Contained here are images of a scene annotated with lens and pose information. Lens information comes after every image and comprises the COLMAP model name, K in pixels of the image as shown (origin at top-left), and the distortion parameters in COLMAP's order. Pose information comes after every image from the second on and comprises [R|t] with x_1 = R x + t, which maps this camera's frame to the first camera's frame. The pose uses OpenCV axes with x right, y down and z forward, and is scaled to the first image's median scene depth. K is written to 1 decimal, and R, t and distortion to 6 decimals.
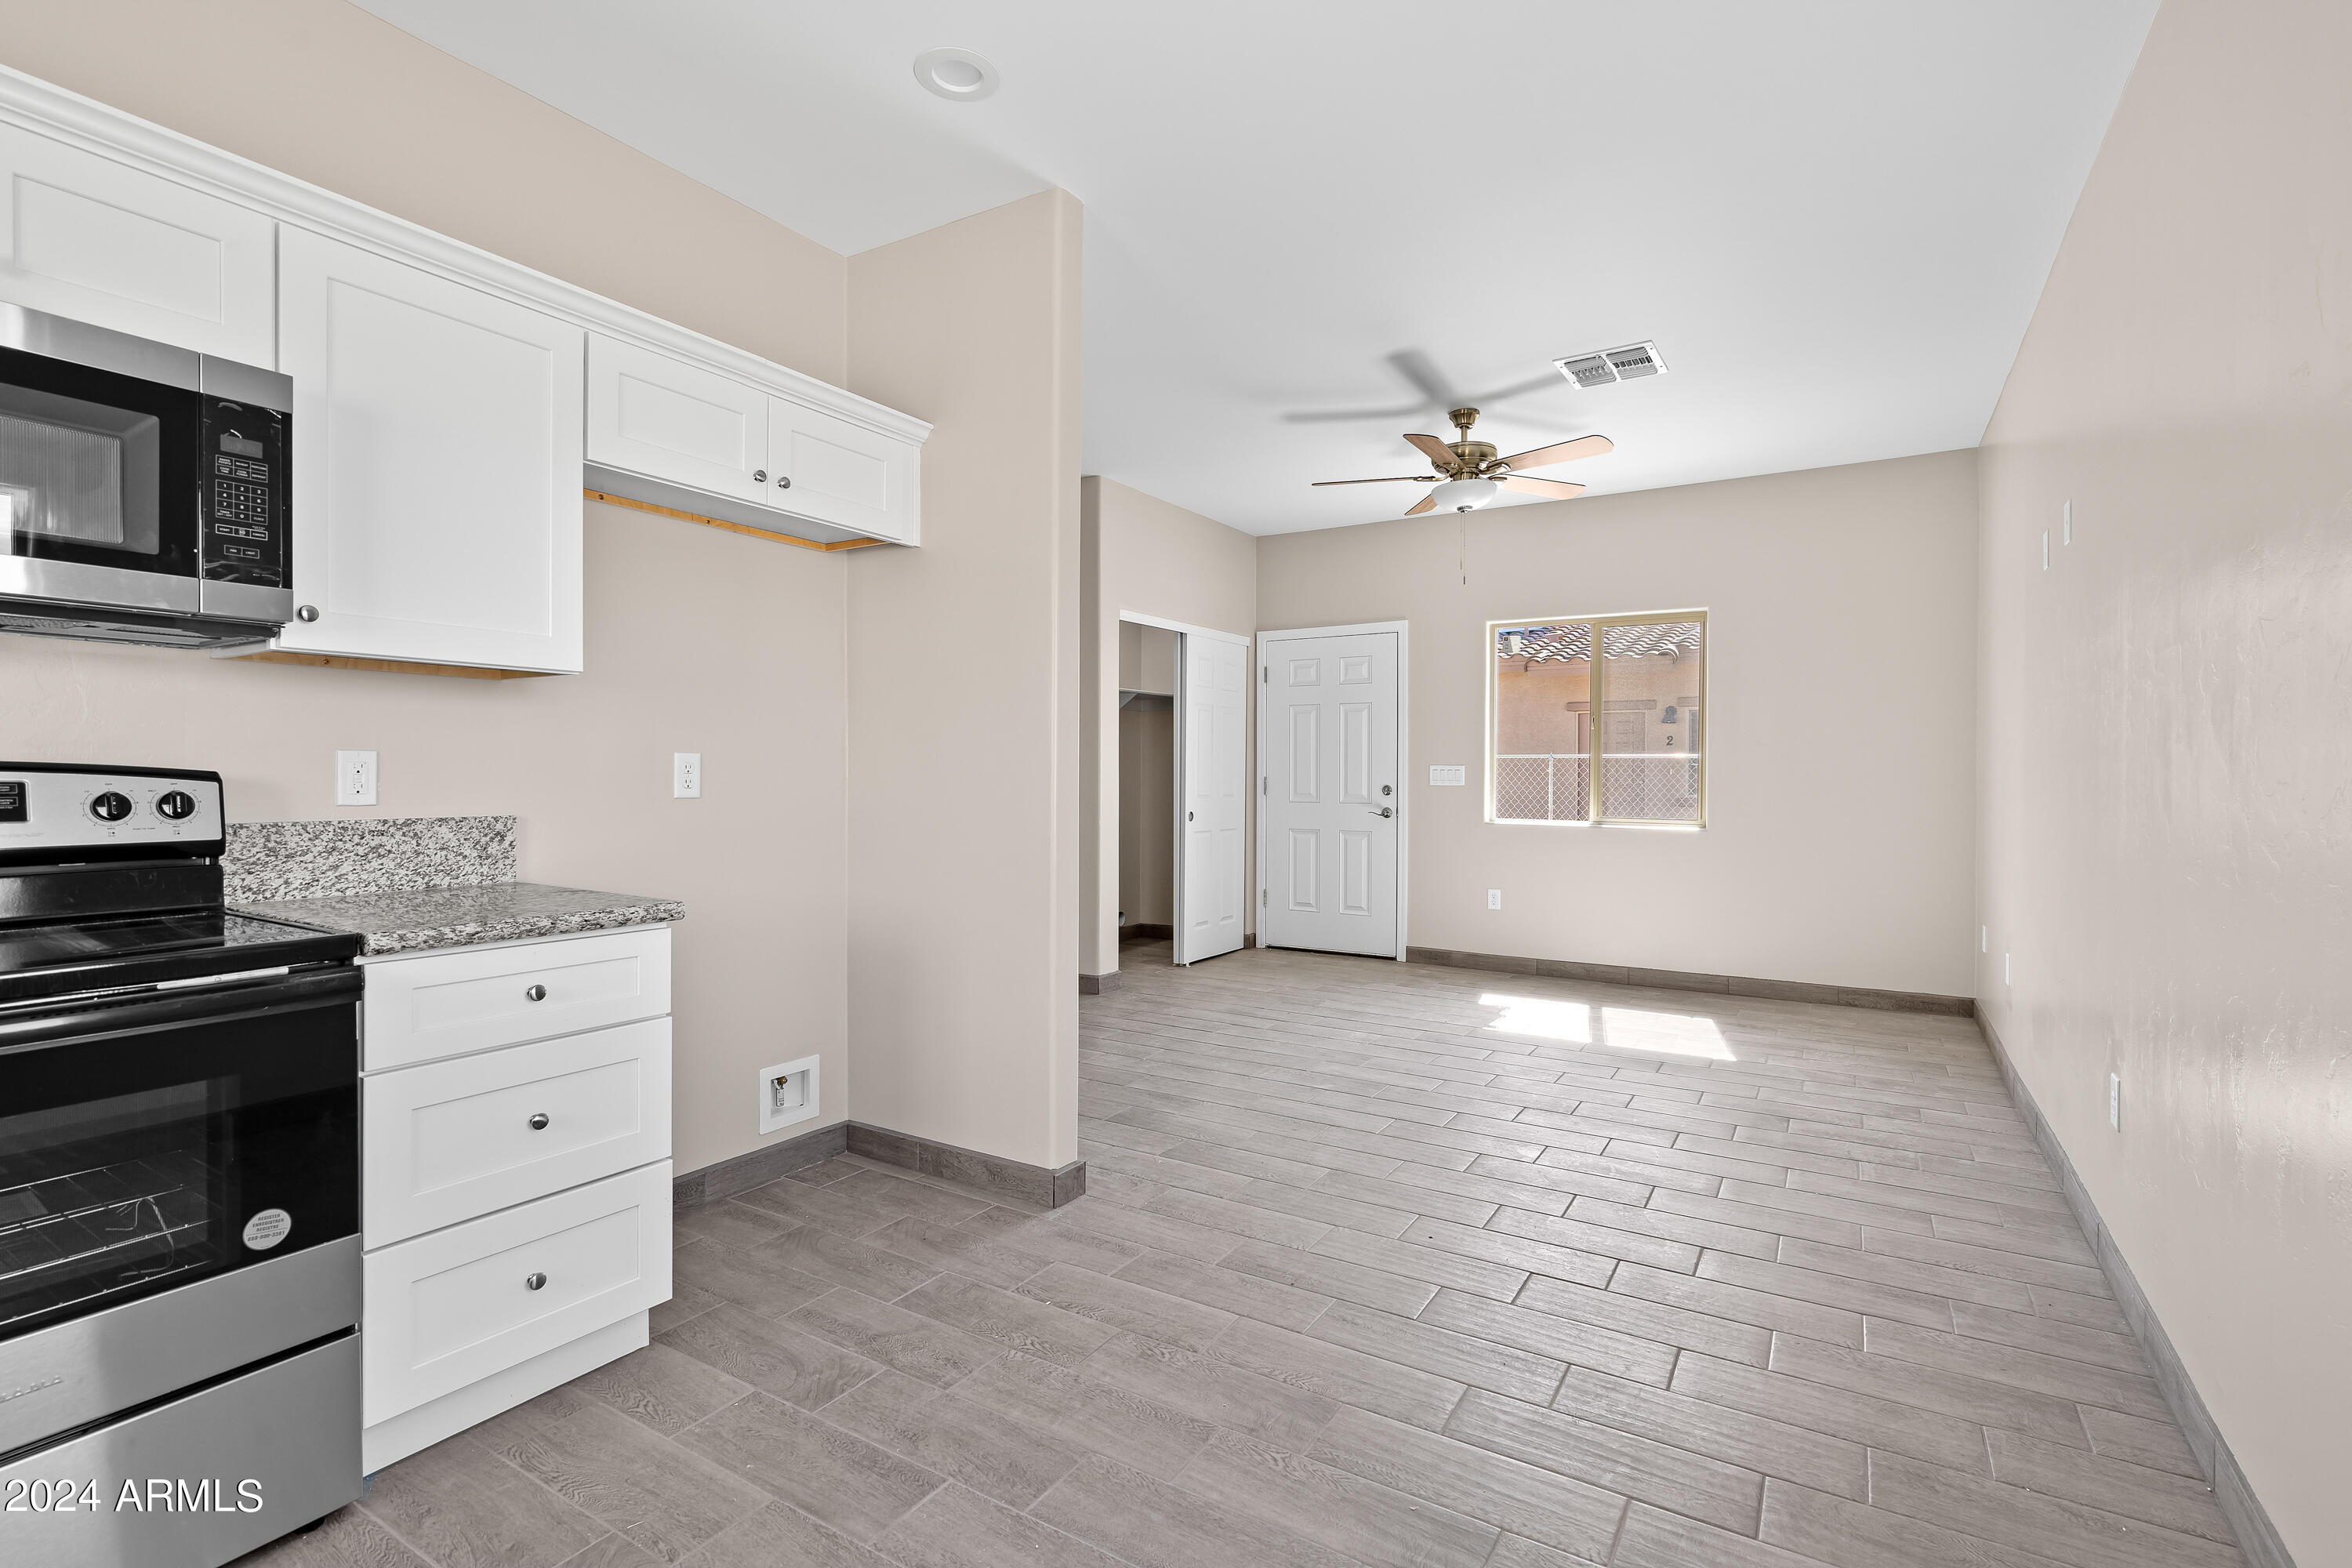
lens RADIAL K [[1079.6, 0, 1182.5], [0, 1079.6, 782.2], [0, 0, 1]] dist [-0.002592, 0.000478]
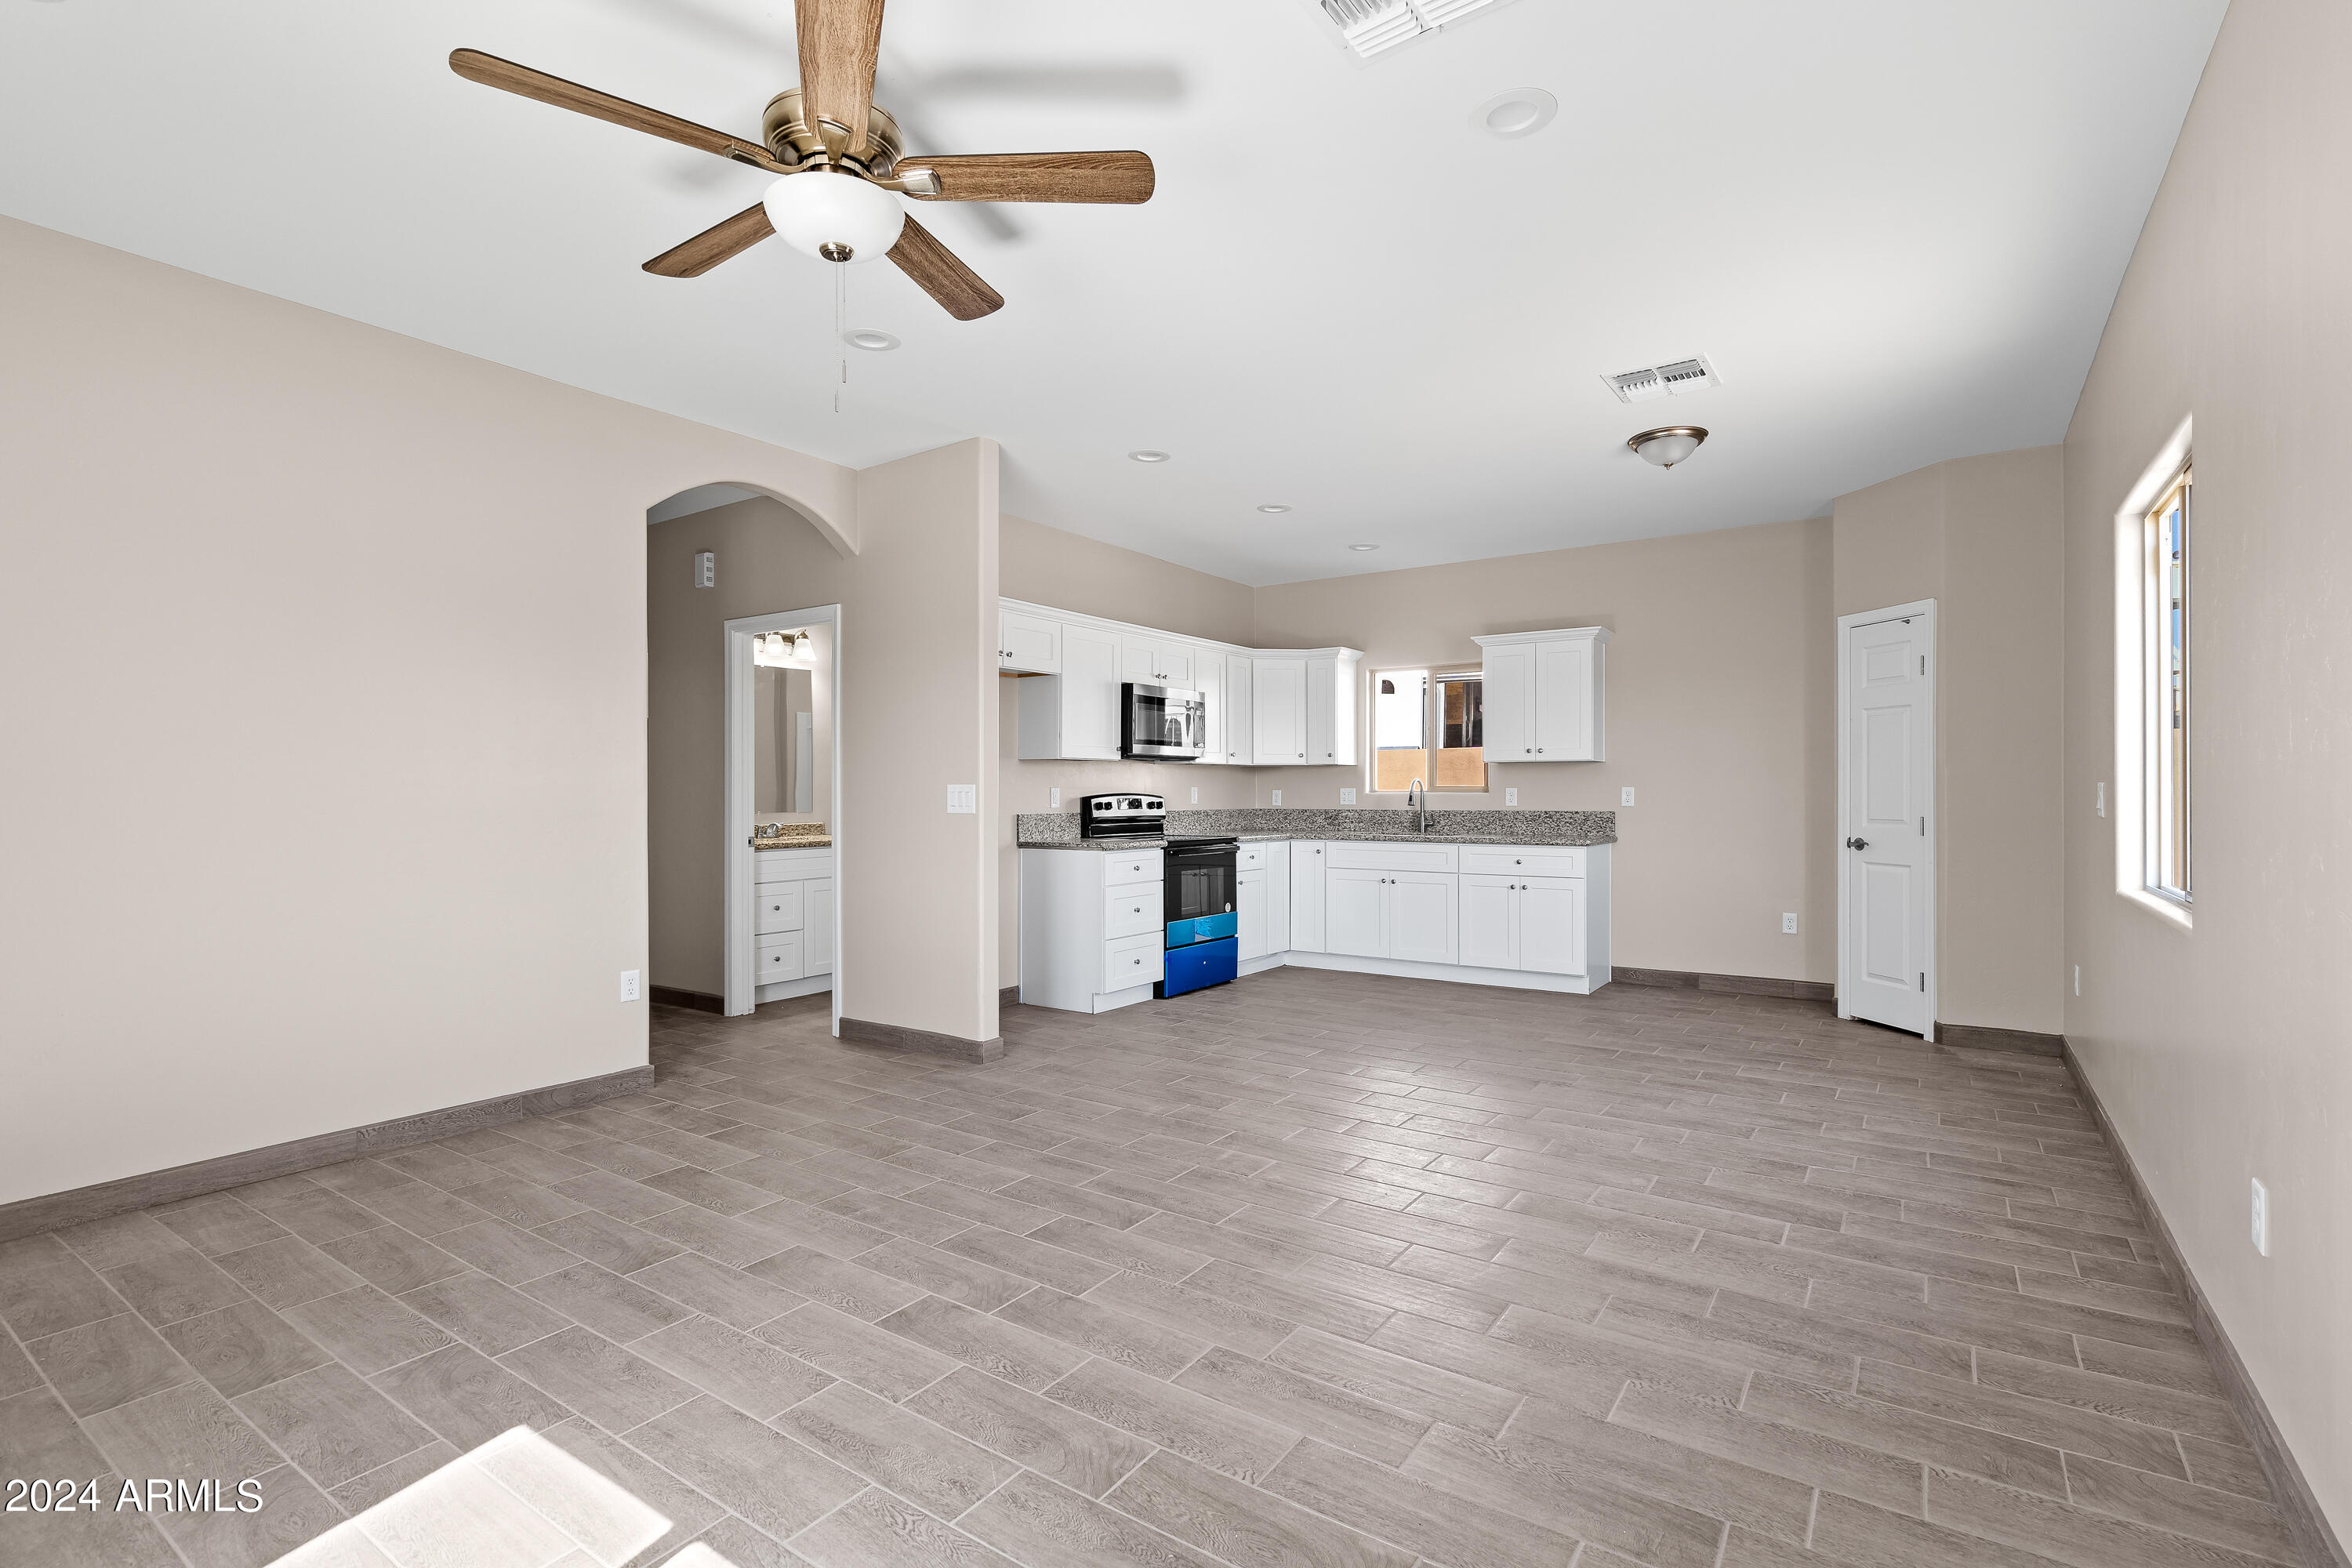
lens RADIAL K [[1092.9, 0, 1175.1], [0, 1092.9, 794.9], [0, 0, 1]] dist [-0.002812, -0.000062]
pose [[0.998718, -0.003269, -0.050508, -0.304625], [0.002887, 0.999967, -0.007620, 0.006493], [0.050531, 0.007465, 0.998695, -1.190420]]
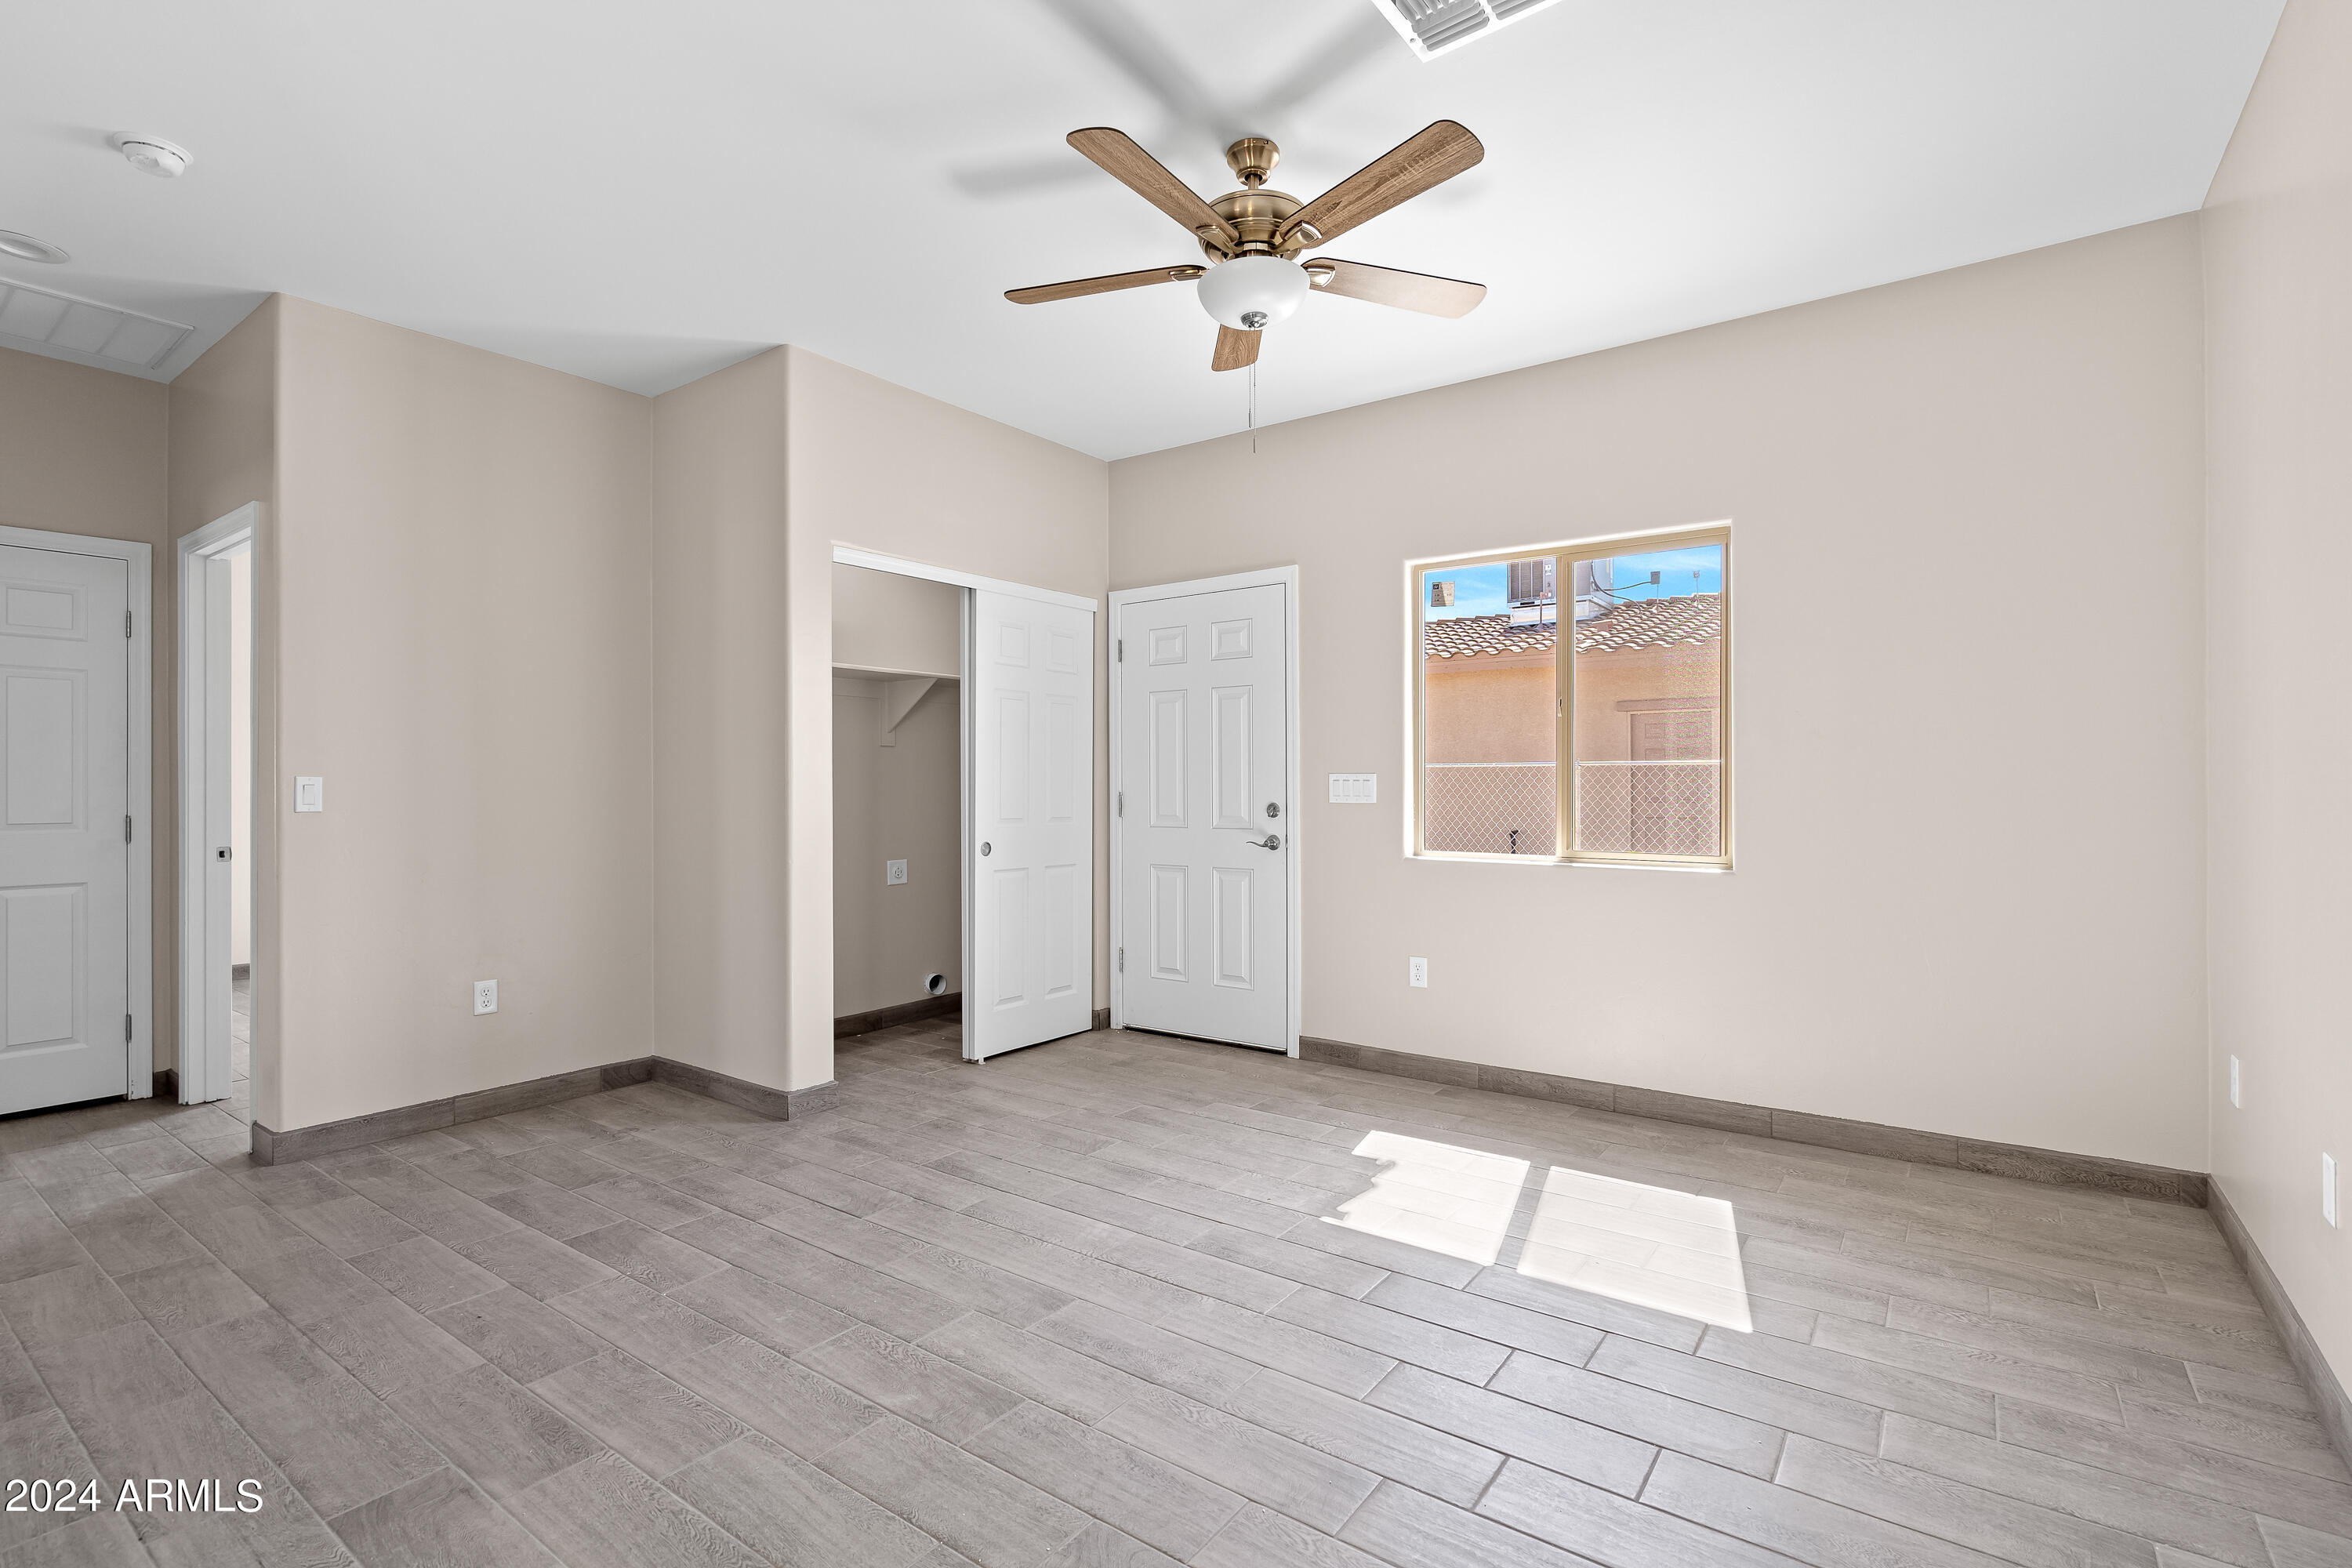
lens RADIAL K [[1081.1, 0, 1187.0], [0, 1081.1, 785.8], [0, 0, 1]] dist [0.000459, 0.000049]
pose [[0.997373, -0.005899, -0.072198, 0.282328], [0.005142, 0.999930, -0.010661, -0.001765], [0.072256, 0.010262, 0.997333, 0.460031]]
